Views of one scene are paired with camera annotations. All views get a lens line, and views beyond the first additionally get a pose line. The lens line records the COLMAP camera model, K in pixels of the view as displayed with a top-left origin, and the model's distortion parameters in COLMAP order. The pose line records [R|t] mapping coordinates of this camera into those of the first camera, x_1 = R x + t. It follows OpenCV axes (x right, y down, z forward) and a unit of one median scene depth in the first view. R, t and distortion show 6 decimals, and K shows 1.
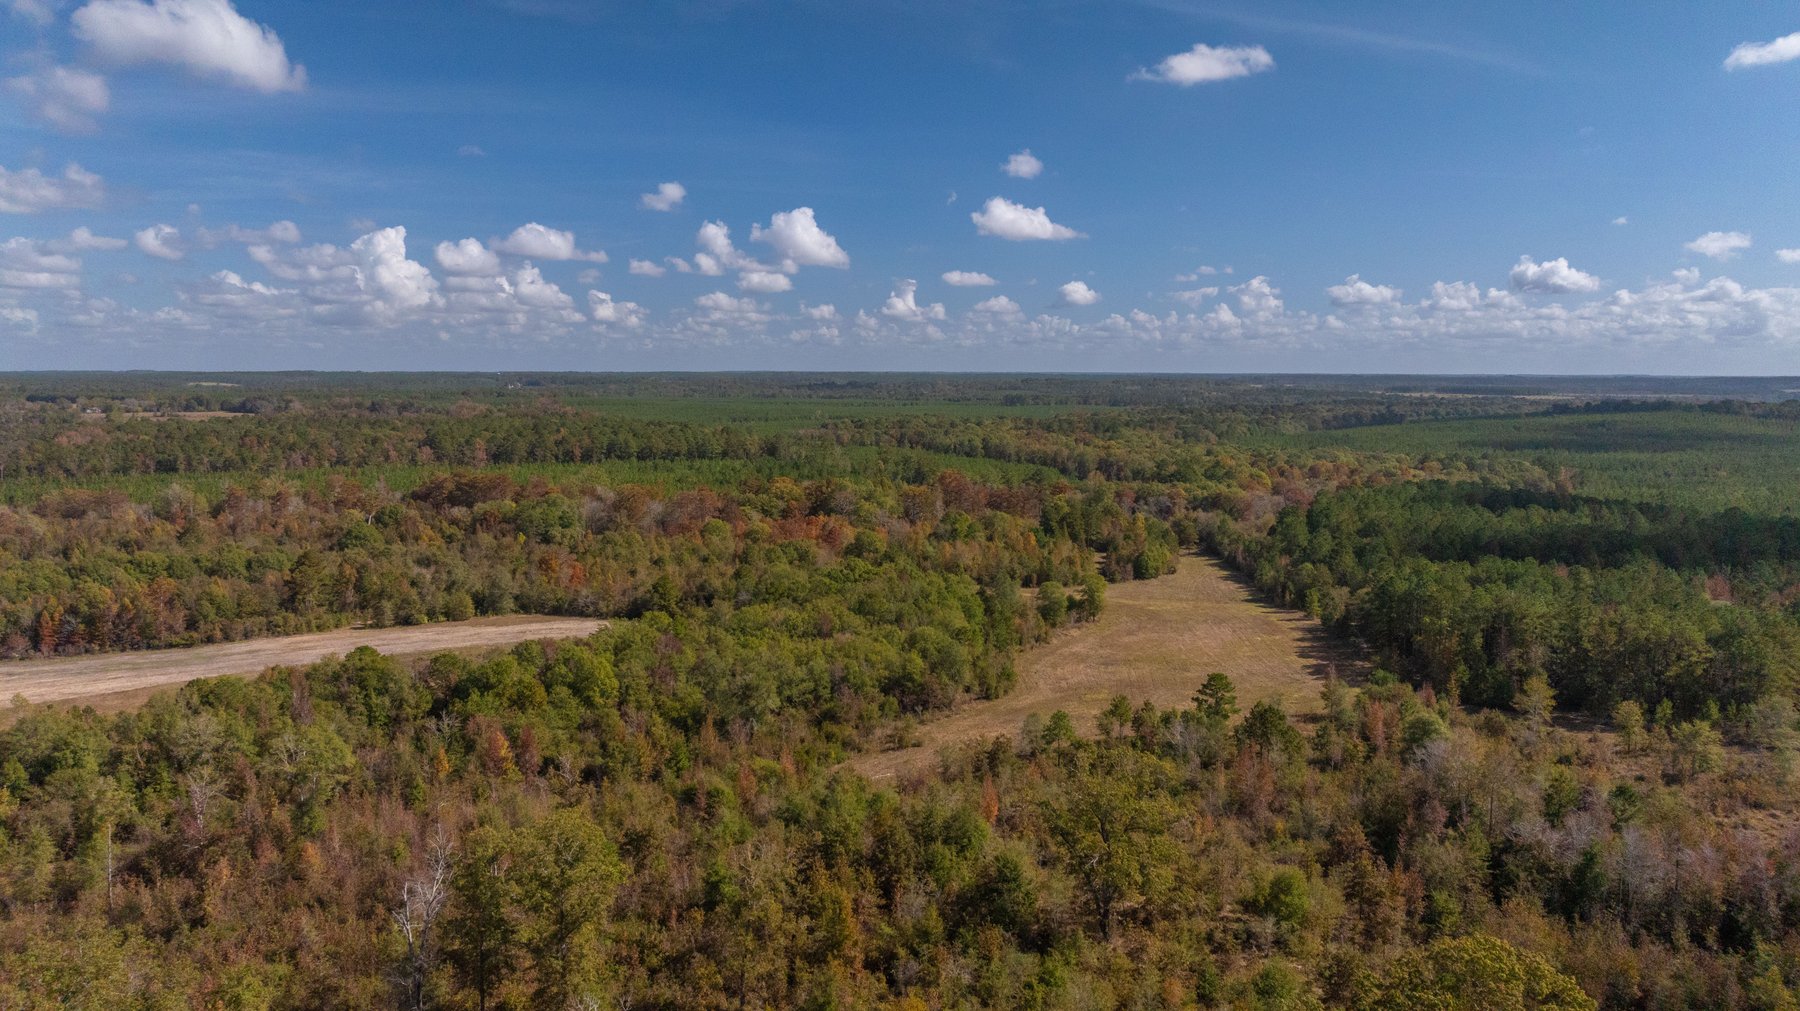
lens RADIAL K [[1222.2, 0, 910.9], [0, 1222.2, 507.9], [0, 0, 1]] dist [-0.036494, 0.030707]
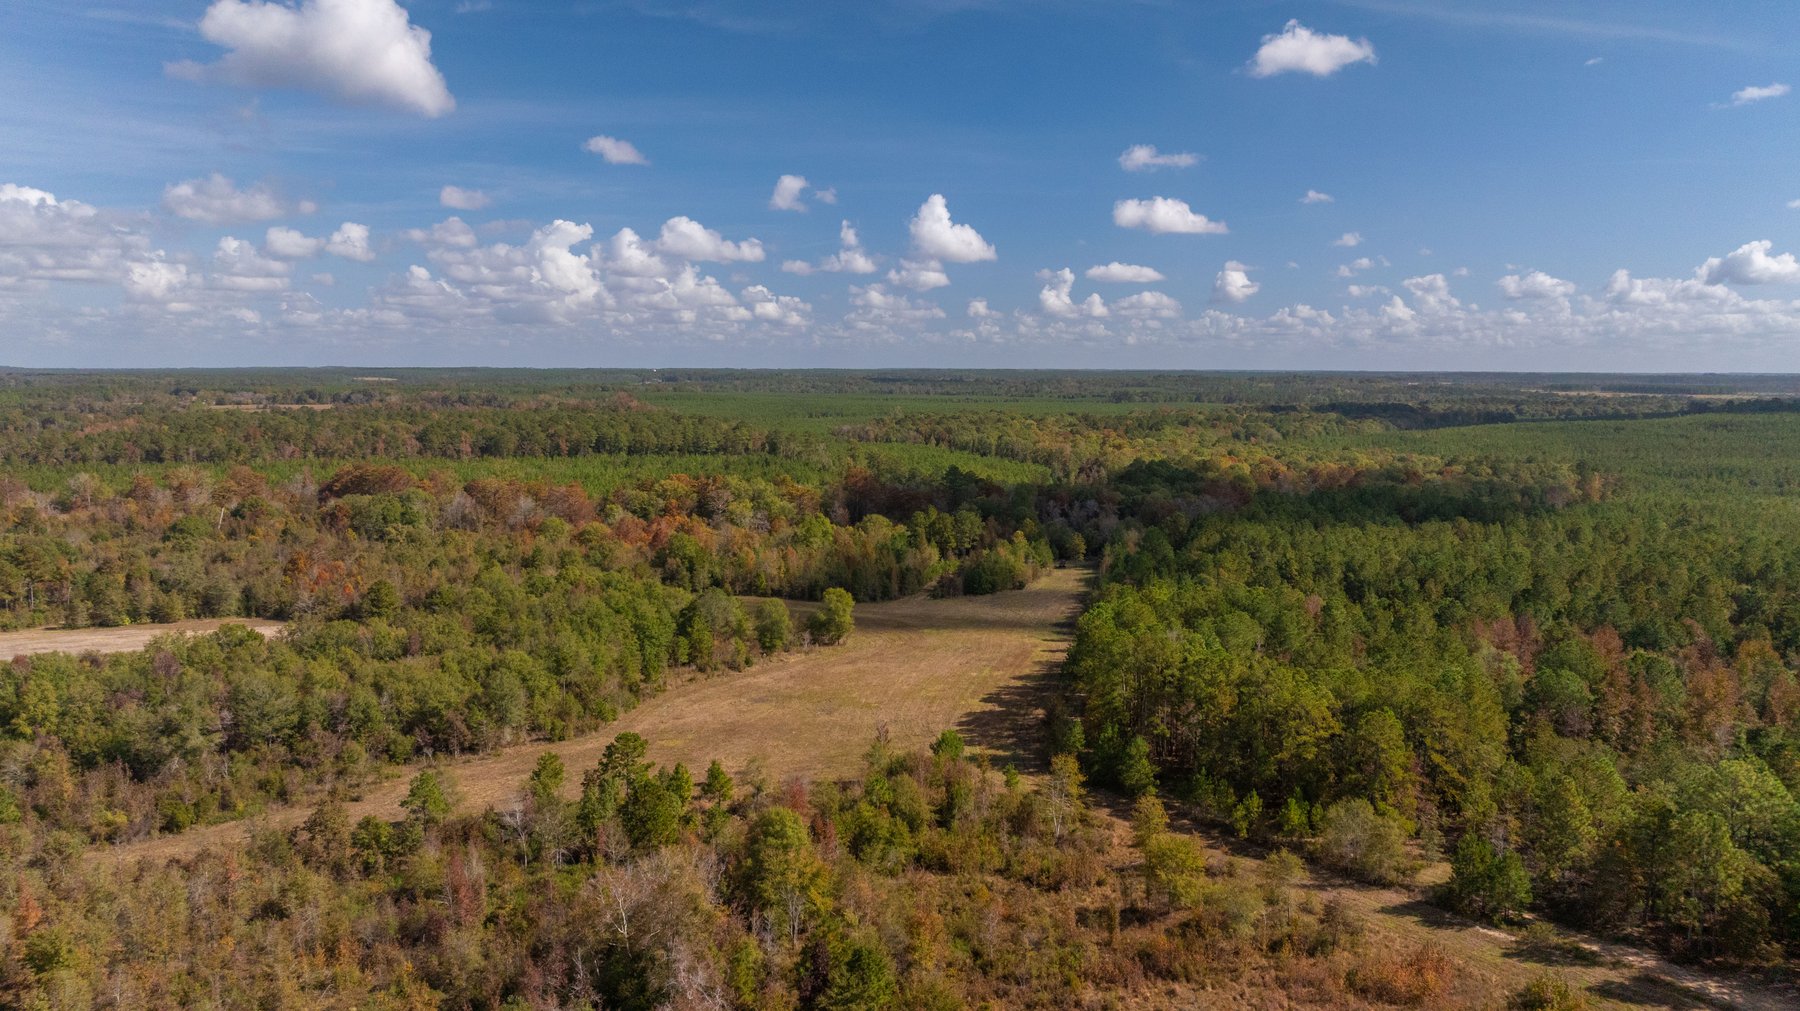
lens RADIAL K [[1222.2, 0, 911.0], [0, 1222.2, 500.7], [0, 0, 1]] dist [-0.036494, 0.030707]
pose [[0.991217, 0.015283, -0.131363, 0.188430], [-0.015731, 0.999873, -0.002370, -0.005007], [0.131310, 0.004415, 0.991332, 0.086651]]
